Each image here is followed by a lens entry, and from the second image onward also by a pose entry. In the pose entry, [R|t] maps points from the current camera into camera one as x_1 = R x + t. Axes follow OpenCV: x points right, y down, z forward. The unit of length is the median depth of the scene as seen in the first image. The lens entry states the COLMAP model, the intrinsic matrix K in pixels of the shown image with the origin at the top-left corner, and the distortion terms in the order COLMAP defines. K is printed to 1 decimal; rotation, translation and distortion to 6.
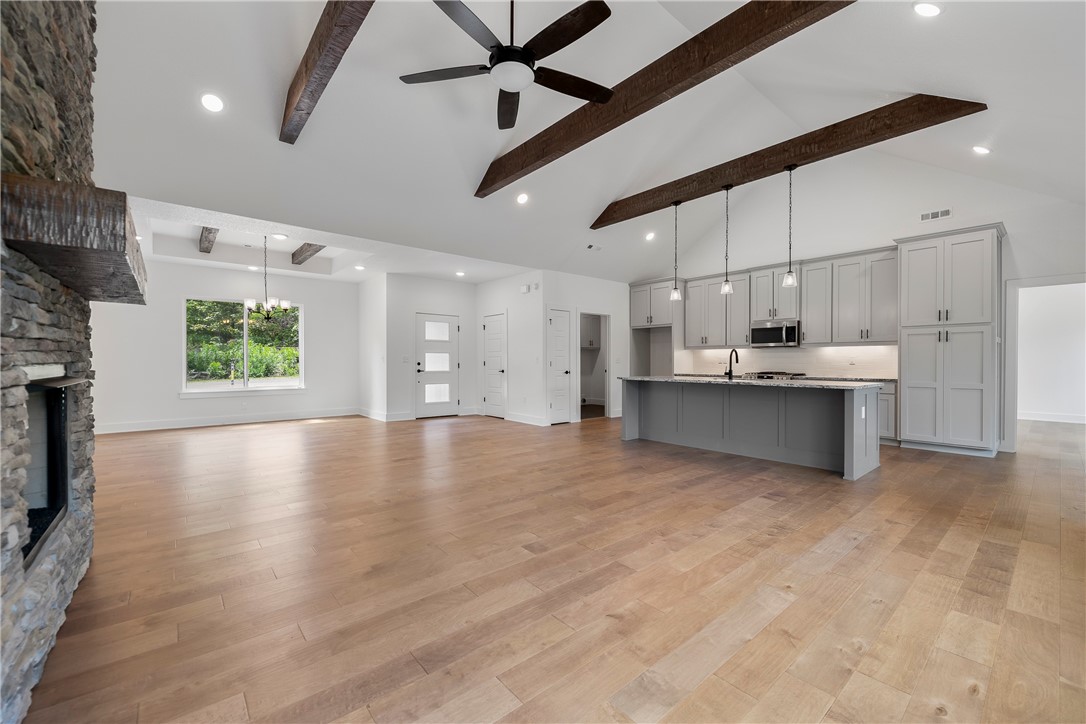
lens RADIAL K [[433.3, 0, 530.7], [0, 433.3, 360.5], [0, 0, 1]] dist [0.001188, -0.000167]
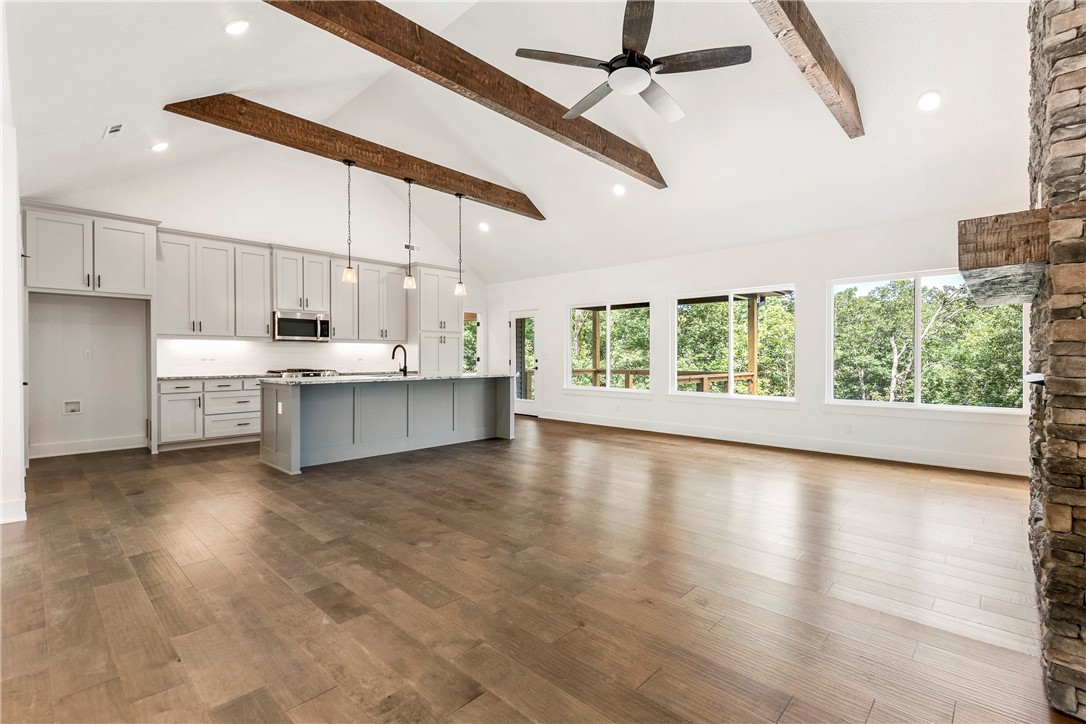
lens RADIAL K [[492.8, 0, 593.0], [0, 492.8, 361.2], [0, 0, 1]] dist [-0.012341, -0.000406]
pose [[-0.178970, -0.010404, 0.983800, -0.553753], [-0.001988, 0.999946, 0.010213, -0.001570], [-0.983853, -0.000128, -0.178981, 0.607261]]
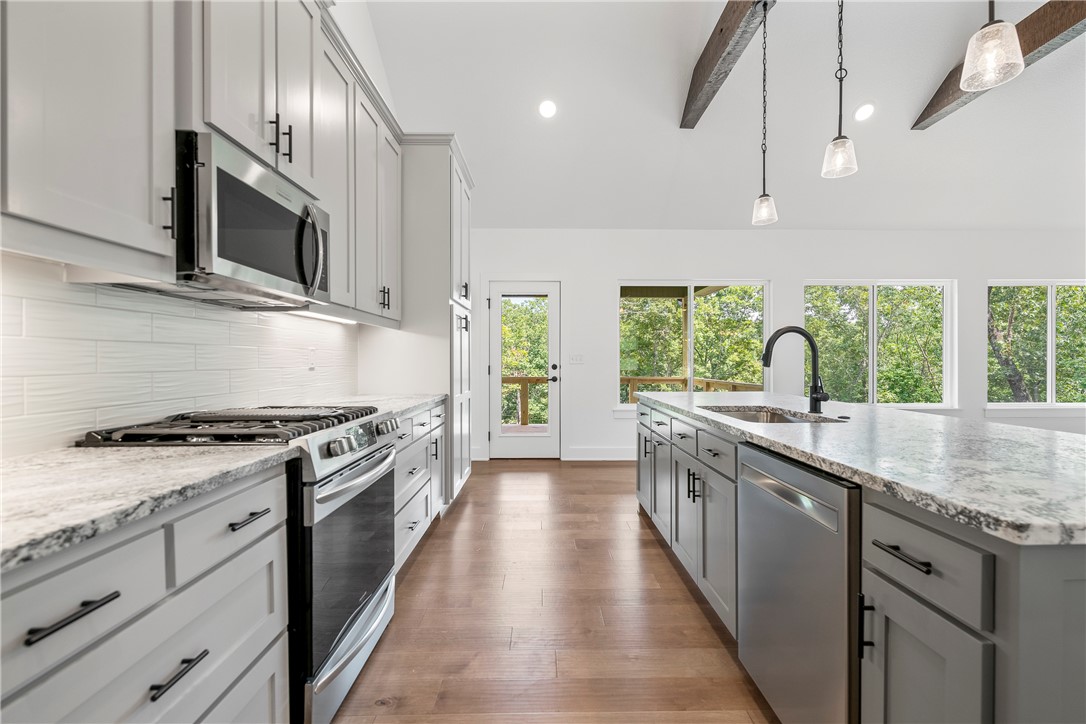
lens RADIAL K [[475.3, 0, 543.0], [0, 475.3, 362.0], [0, 0, 1]] dist [0.000979, -0.000271]
pose [[-0.783245, -0.001467, 0.621711, 0.302564], [0.000447, 0.999996, 0.002922, 0.001232], [-0.621712, 0.002567, -0.783241, 1.121785]]
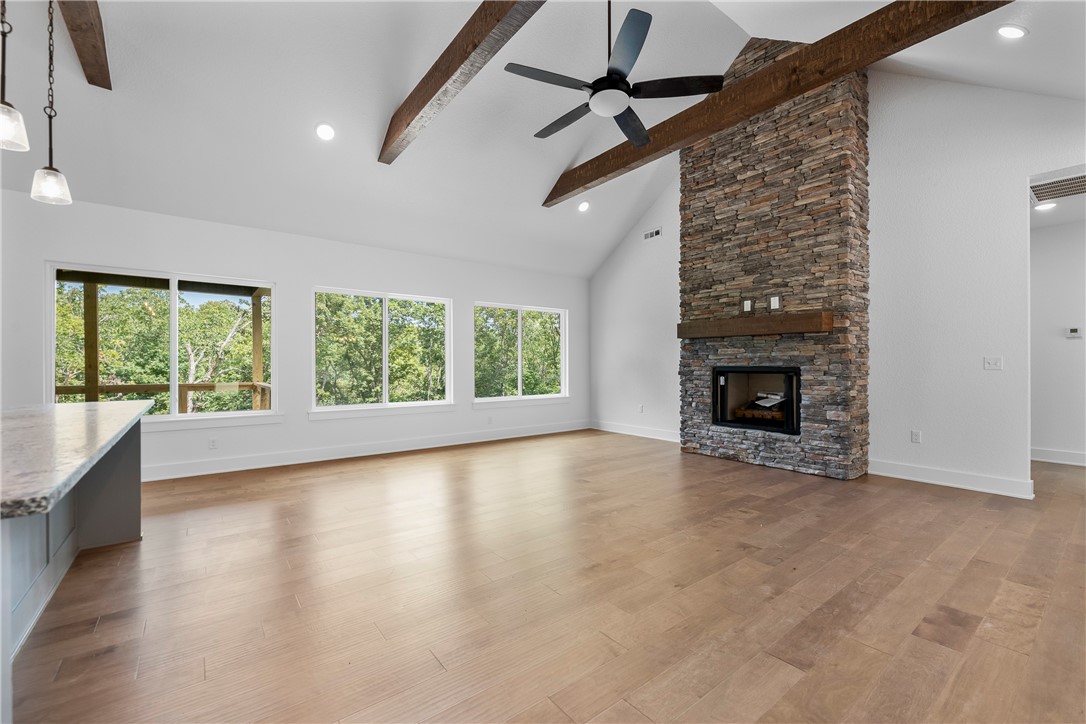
lens RADIAL K [[456.4, 0, 546.4], [0, 456.4, 366.6], [0, 0, 1]] dist [-0.001059, -0.000376]
pose [[-0.999835, -0.000789, 0.018175, 0.043584], [-0.000696, 0.999987, 0.005131, -0.000265], [-0.018179, 0.005118, -0.999822, 1.004937]]
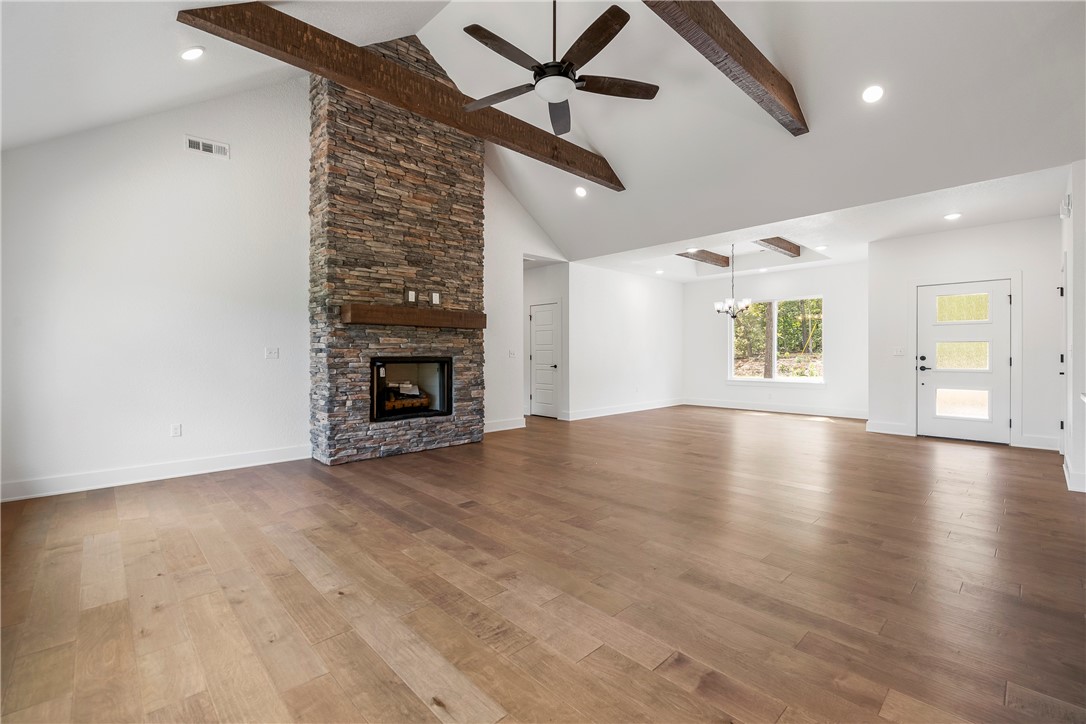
lens RADIAL K [[460.1, 0, 570.4], [0, 460.1, 355.9], [0, 0, 1]] dist [-0.001015, 0.000197]
pose [[0.114580, 0.001070, -0.993413, 0.509040], [0.002722, 0.999995, 0.001391, 0.001620], [0.993410, -0.002863, 0.114577, 0.427695]]
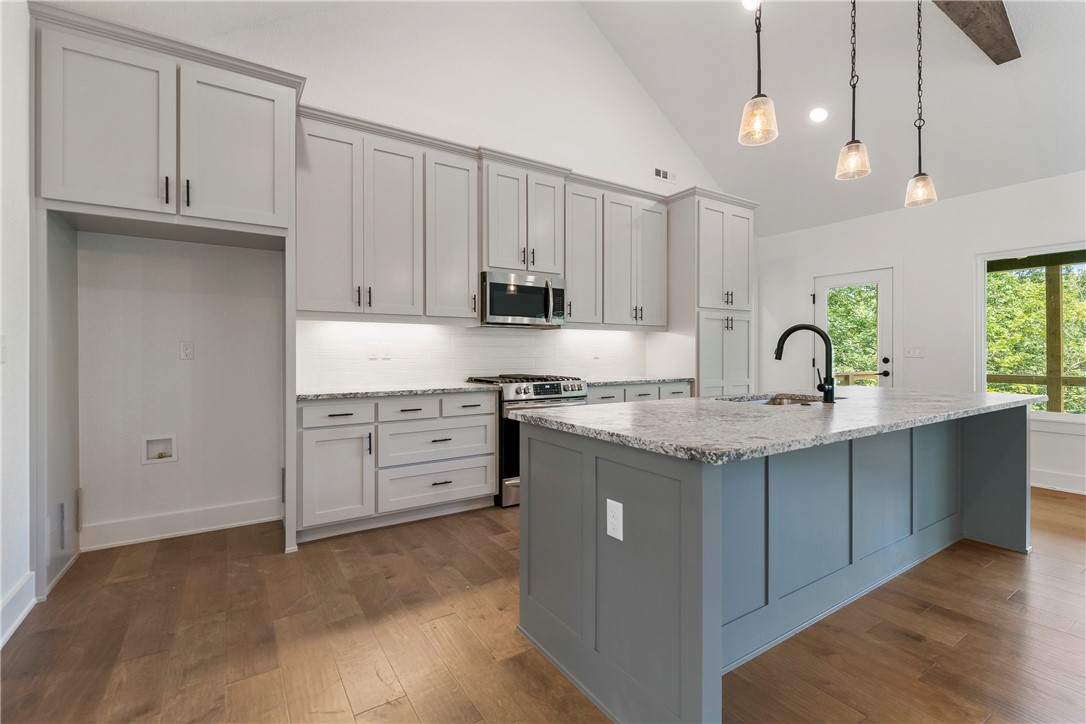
lens RADIAL K [[492.3, 0, 575.2], [0, 492.3, 353.9], [0, 0, 1]] dist [-0.000549, -0.000054]
pose [[0.074507, -0.004858, 0.997209, -0.000546], [-0.001727, 0.999986, 0.005000, -0.001567], [-0.997219, -0.002094, 0.074497, 0.923399]]
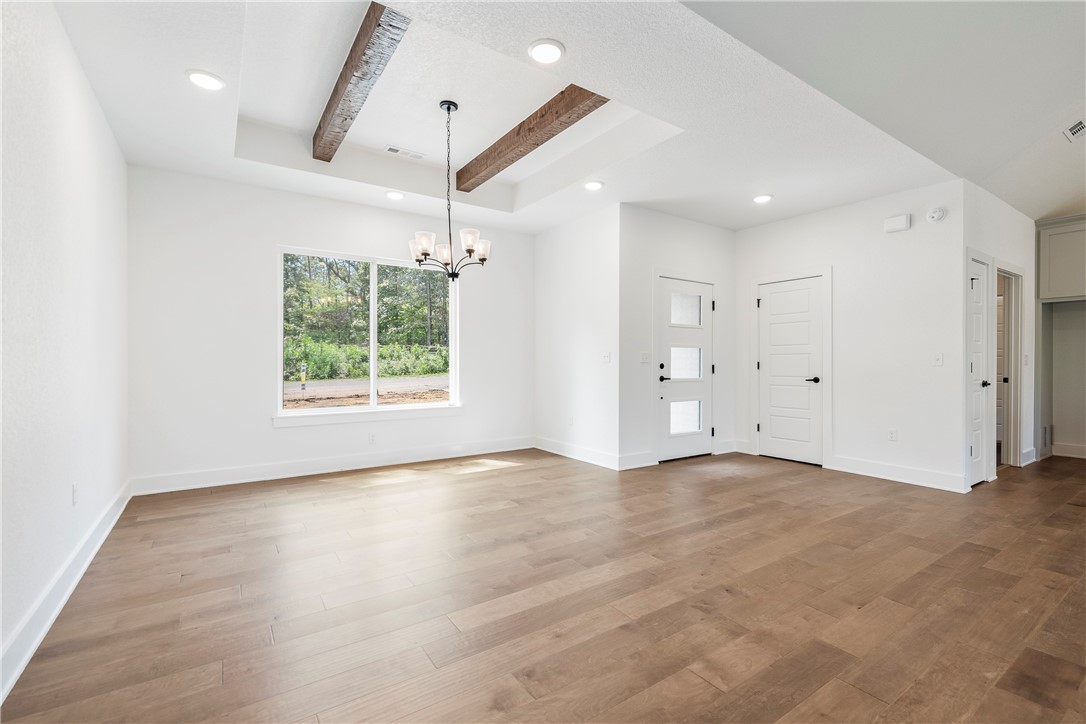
lens RADIAL K [[475.3, 0, 543.0], [0, 475.3, 362.0], [0, 0, 1]] dist [0.000979, -0.000271]
pose [[0.995546, 0.002290, -0.094251, -0.435520], [-0.001923, 0.999990, 0.003988, 0.000309], [0.094259, -0.003789, 0.995540, 0.449493]]
